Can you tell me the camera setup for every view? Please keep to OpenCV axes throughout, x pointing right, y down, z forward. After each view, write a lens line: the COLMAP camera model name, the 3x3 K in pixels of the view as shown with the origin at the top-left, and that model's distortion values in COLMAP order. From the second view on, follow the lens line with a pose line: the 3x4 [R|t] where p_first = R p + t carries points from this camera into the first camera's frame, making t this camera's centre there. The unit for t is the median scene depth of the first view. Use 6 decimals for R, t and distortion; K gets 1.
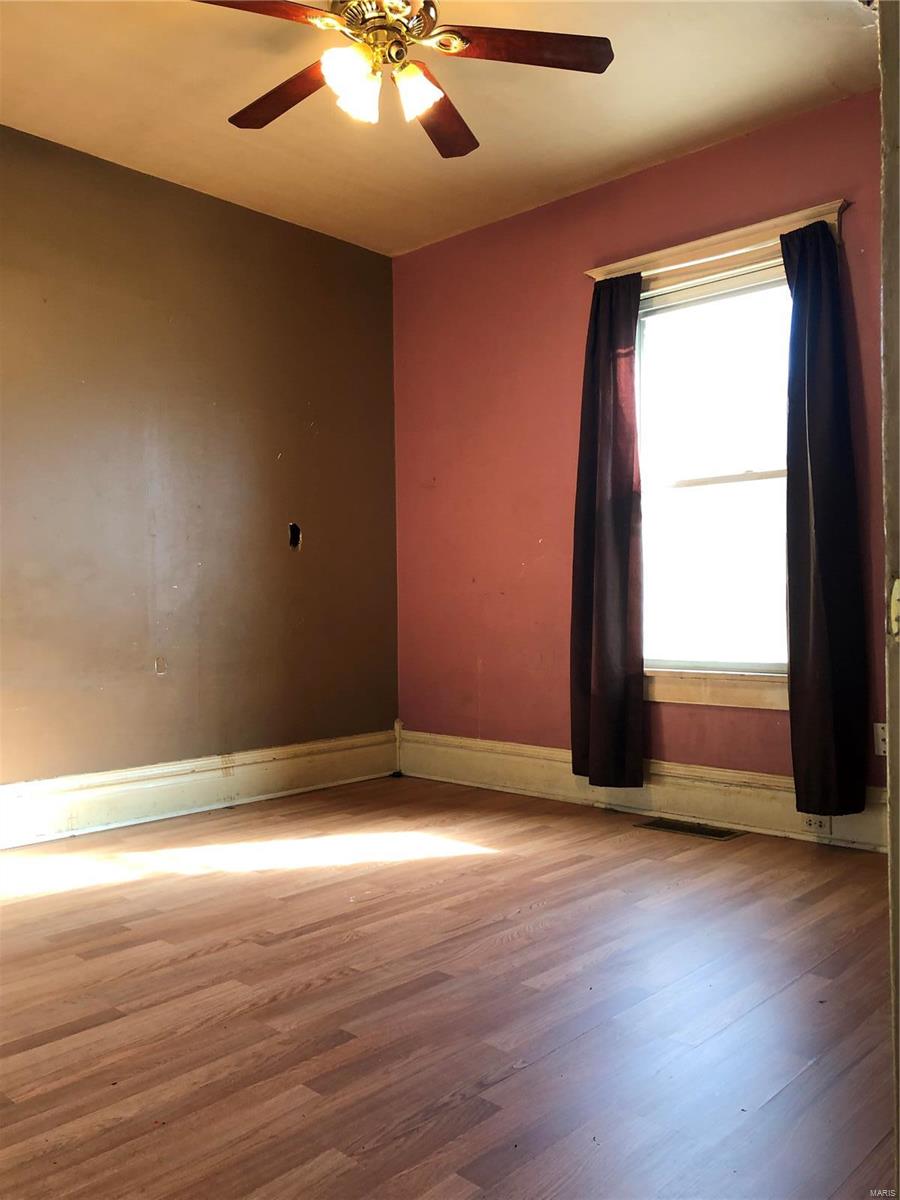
lens RADIAL K [[992.1, 0, 451.3], [0, 992.1, 591.8], [0, 0, 1]] dist [0.010939, 0.022060]
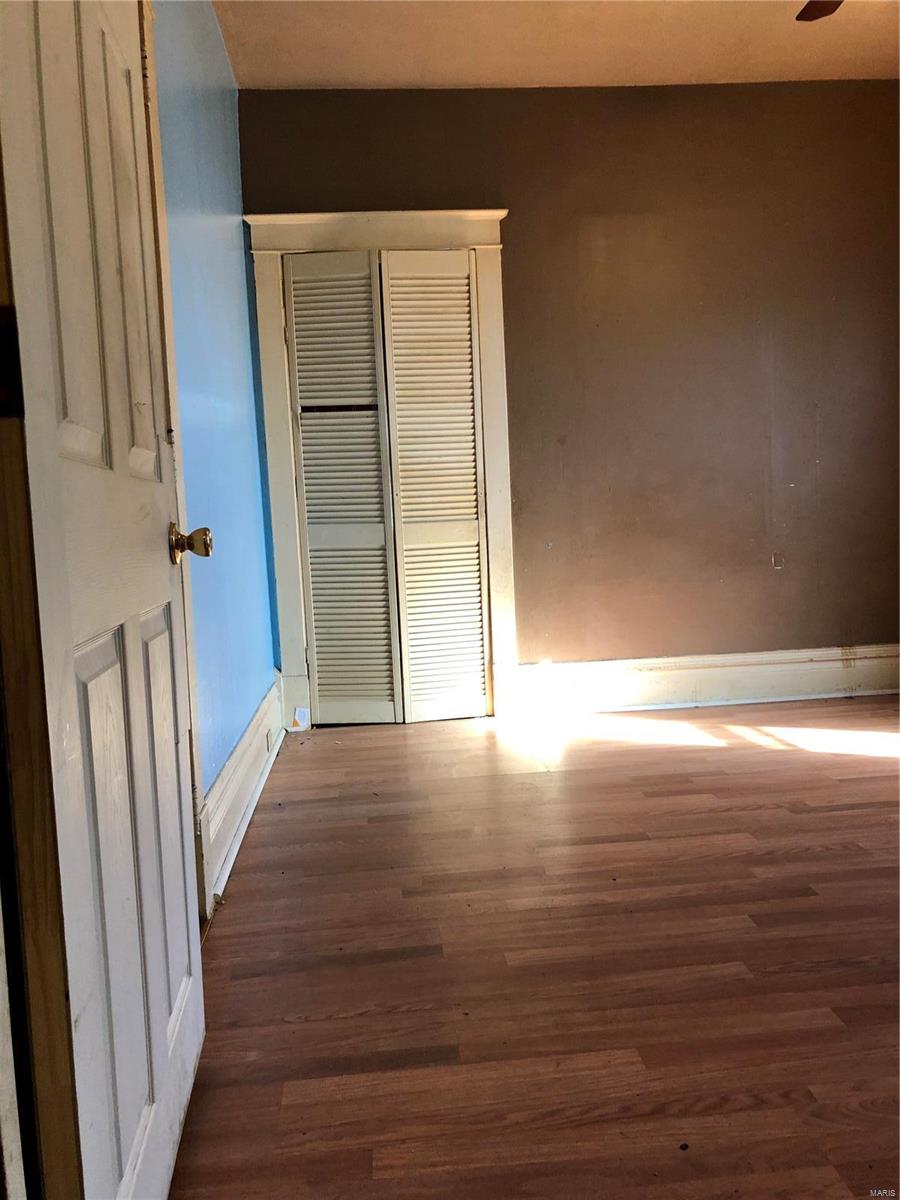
lens RADIAL K [[992.1, 0, 451.3], [0, 992.1, 605.2], [0, 0, 1]] dist [0.010939, 0.022060]
pose [[0.736765, 0.029437, -0.675508, 0.291491], [0.052235, 0.993588, 0.100271, -0.007516], [0.674128, -0.109161, 0.730503, -0.048076]]
